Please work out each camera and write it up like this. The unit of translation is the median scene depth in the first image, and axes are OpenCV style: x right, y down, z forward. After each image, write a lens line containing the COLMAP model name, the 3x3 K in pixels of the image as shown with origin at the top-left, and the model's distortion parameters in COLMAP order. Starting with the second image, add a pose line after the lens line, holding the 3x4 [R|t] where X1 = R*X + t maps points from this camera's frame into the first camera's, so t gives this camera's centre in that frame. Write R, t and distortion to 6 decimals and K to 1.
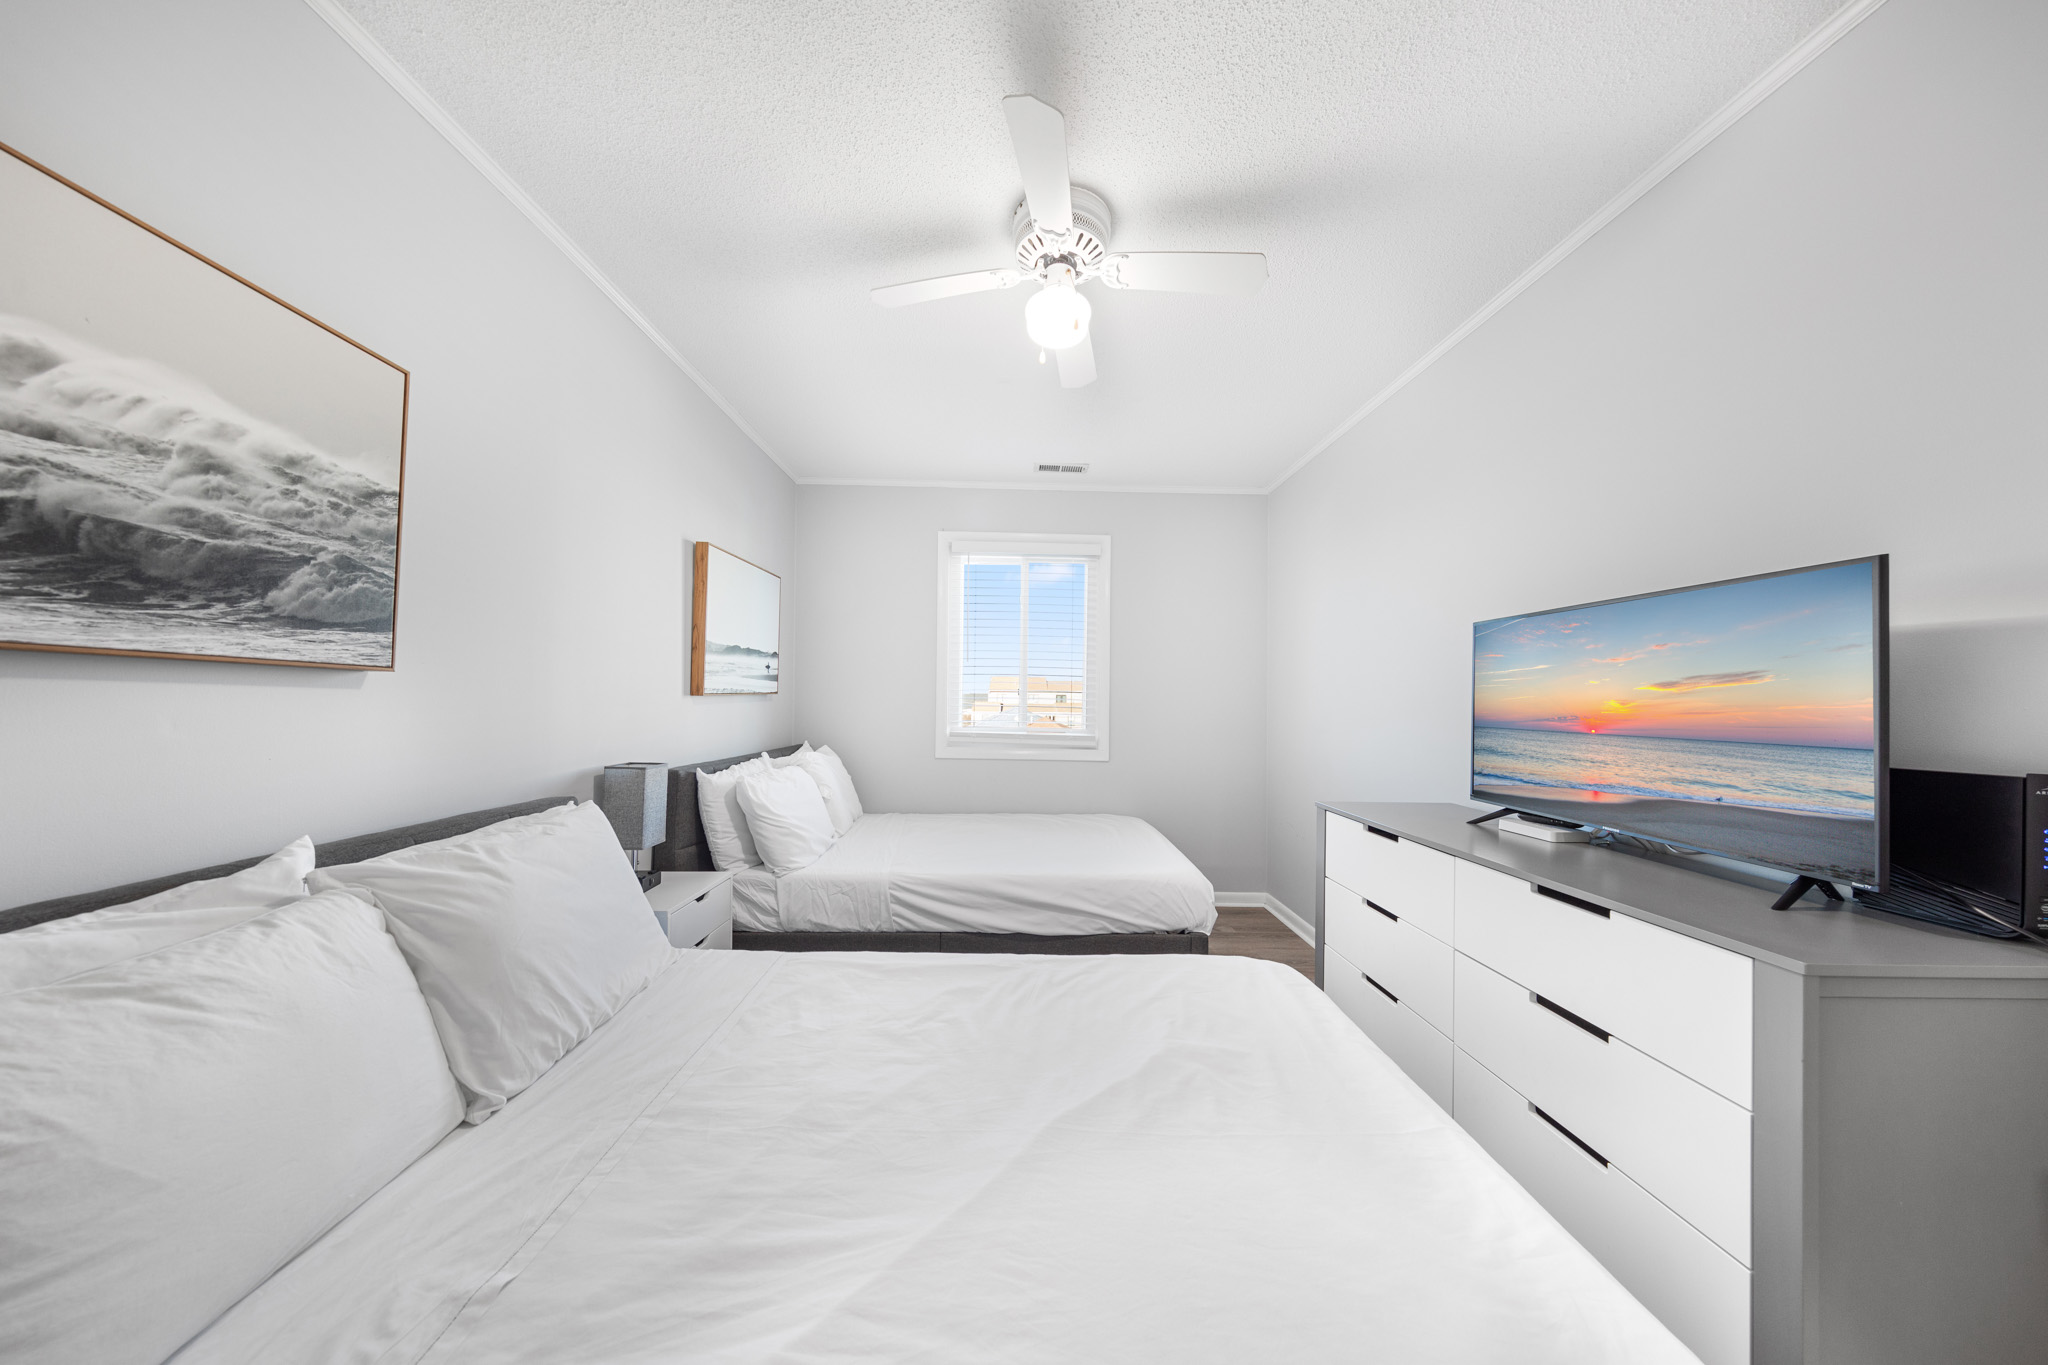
lens RADIAL K [[646.6, 0, 1026.3], [0, 646.6, 691.4], [0, 0, 1]] dist [-0.000370, -0.000263]
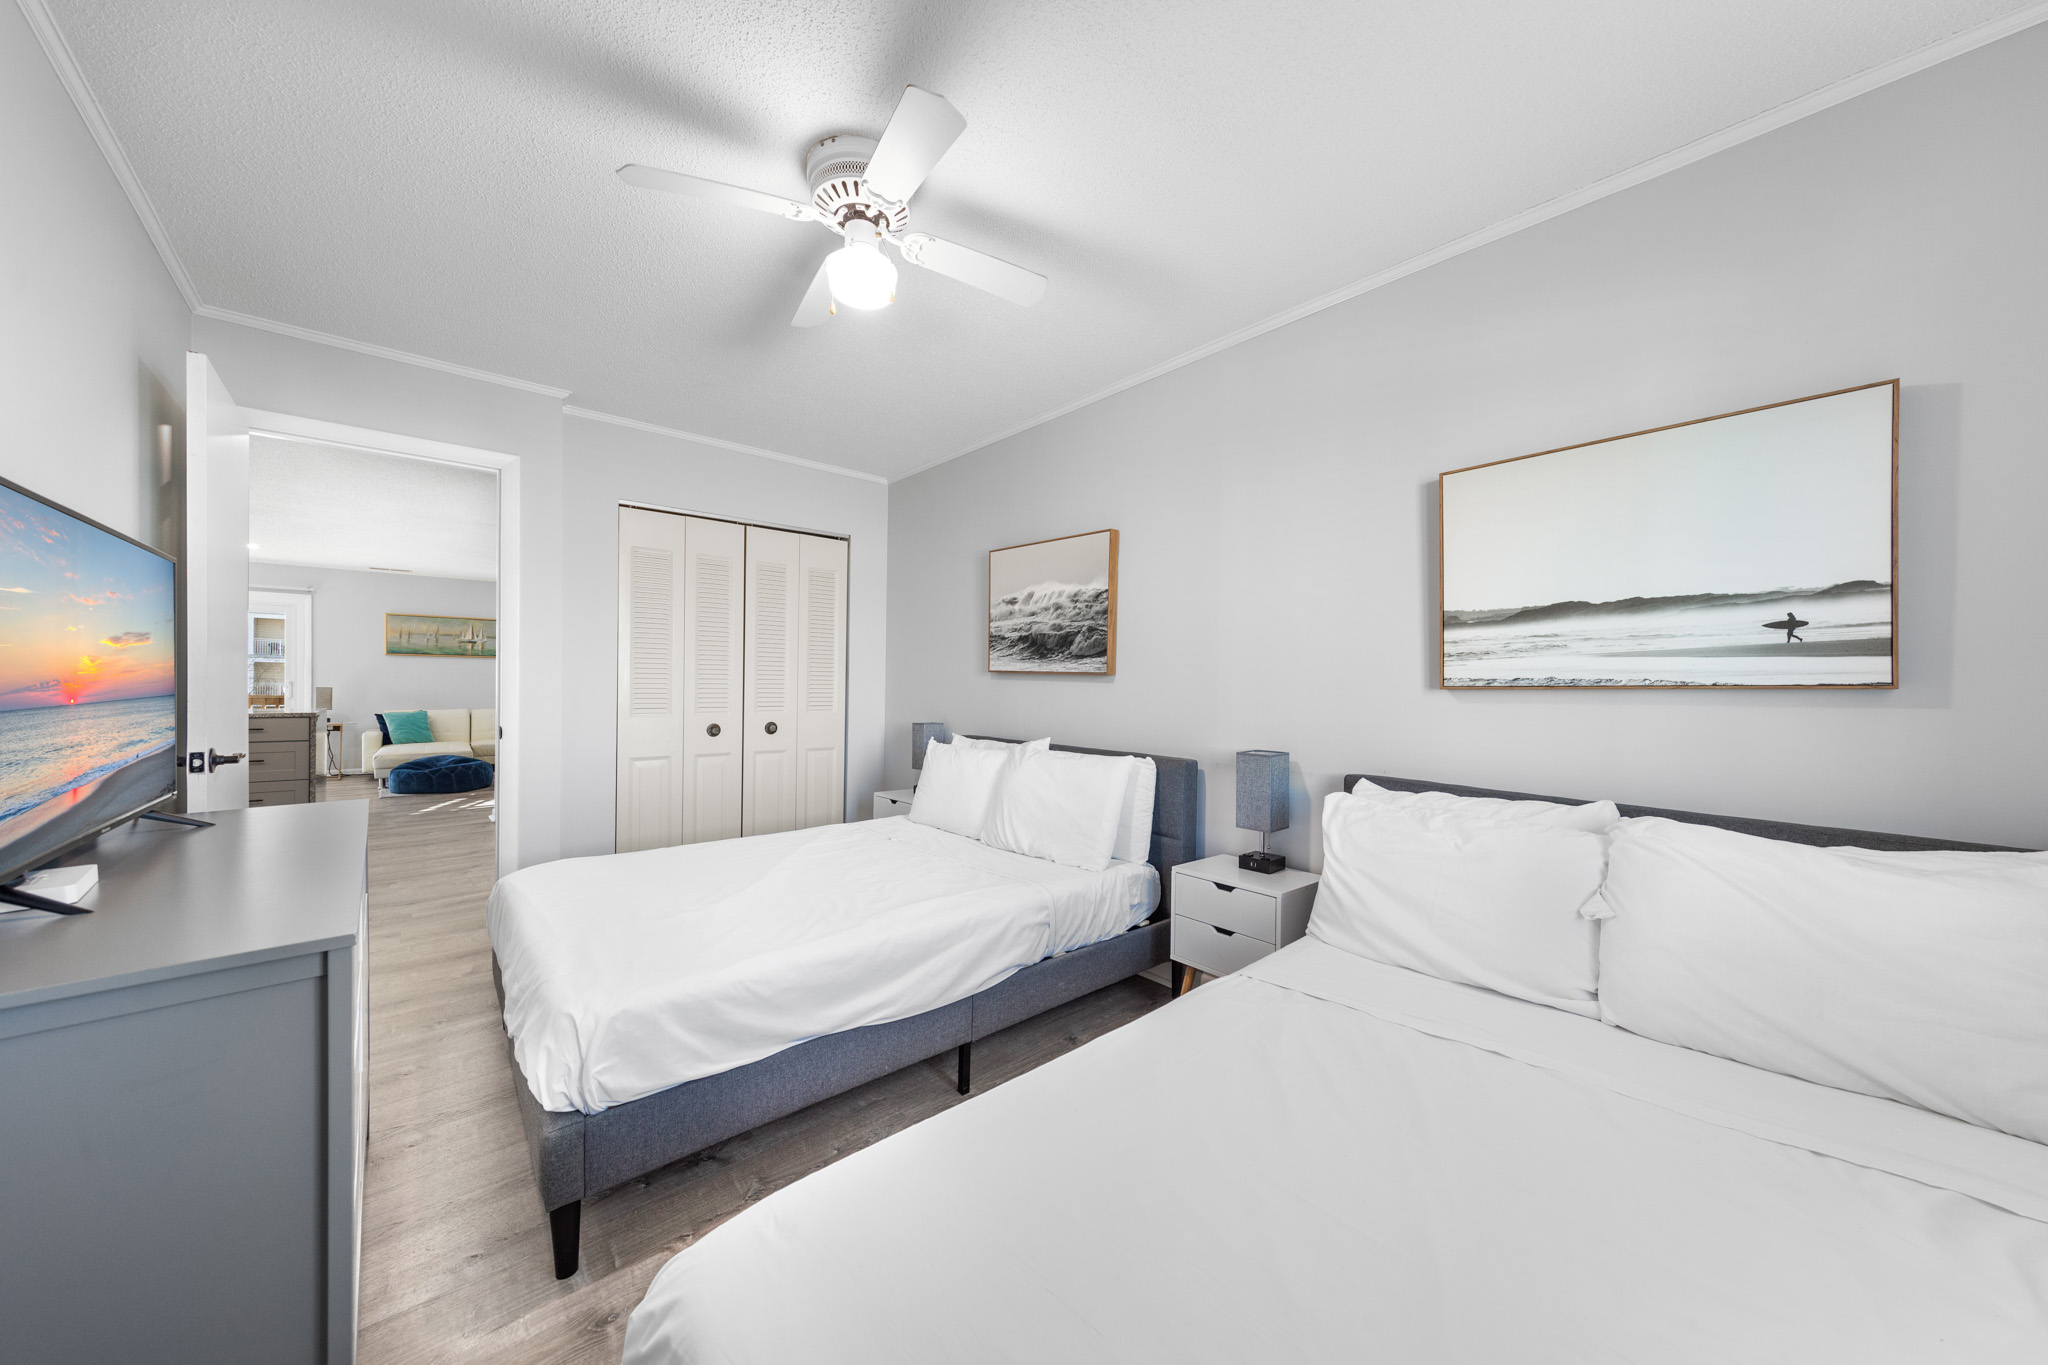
lens RADIAL K [[697.8, 0, 1026.6], [0, 697.8, 686.1], [0, 0, 1]] dist [-0.001380, -0.000056]
pose [[-0.761965, -0.023458, -0.647193, 0.750264], [-0.017676, 0.999725, -0.015426, 0.050232], [0.647377, -0.000314, -0.762170, 2.803008]]
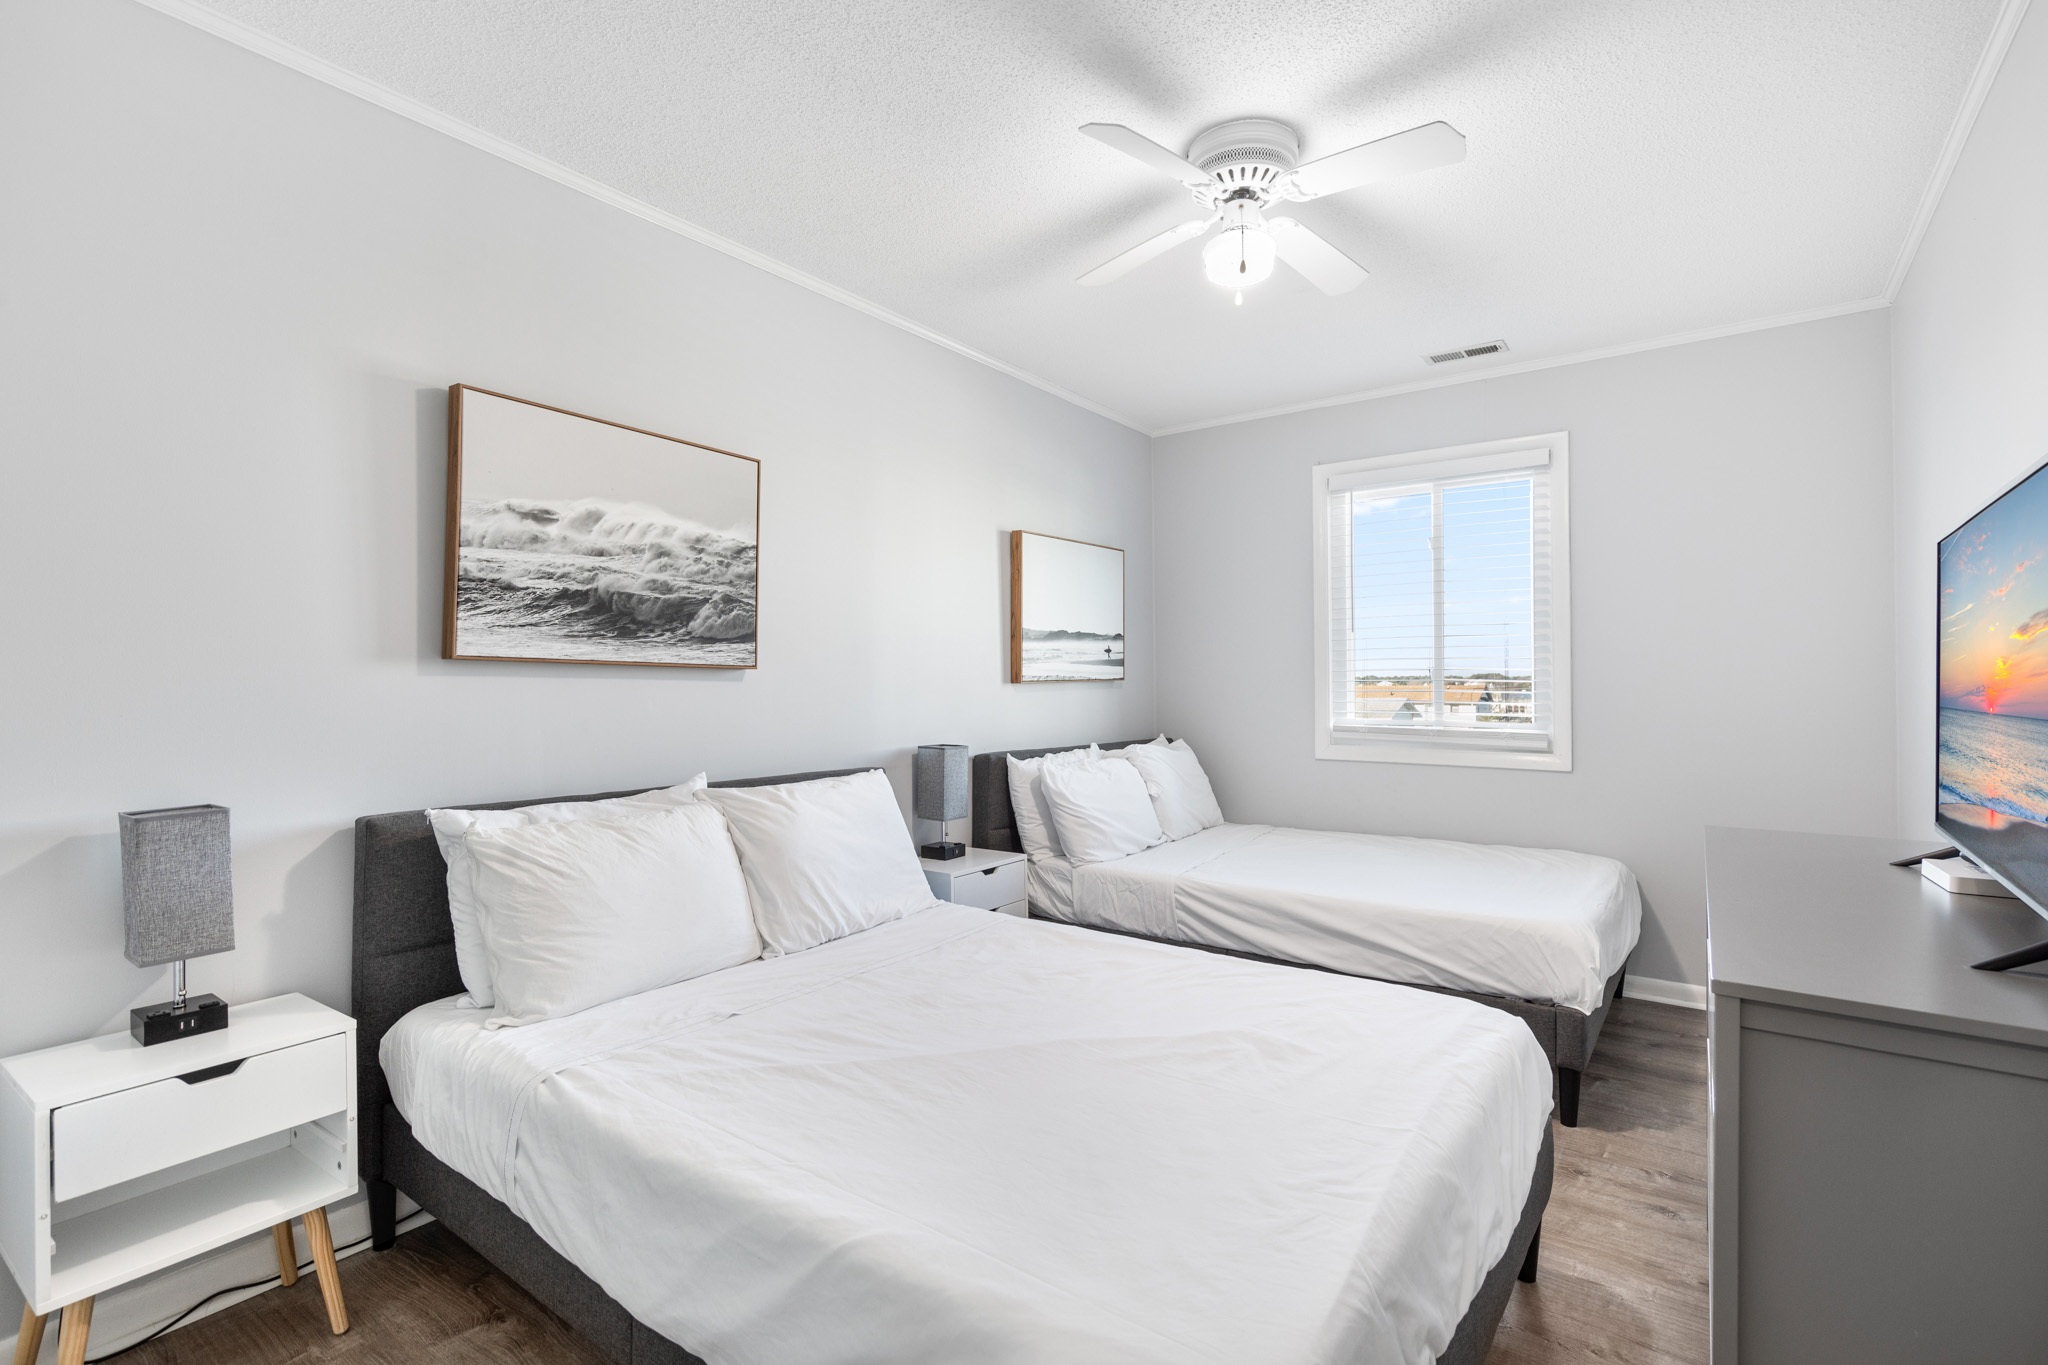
lens RADIAL K [[934.9, 0, 1024.0], [0, 934.9, 682.5], [0, 0, 1]] dist [0.001755, 0.000386]
pose [[0.791526, -0.018672, -0.610850, 0.854901], [0.022128, 0.999753, -0.001886, 0.018221], [0.610734, -0.012024, 0.791744, -0.325578]]
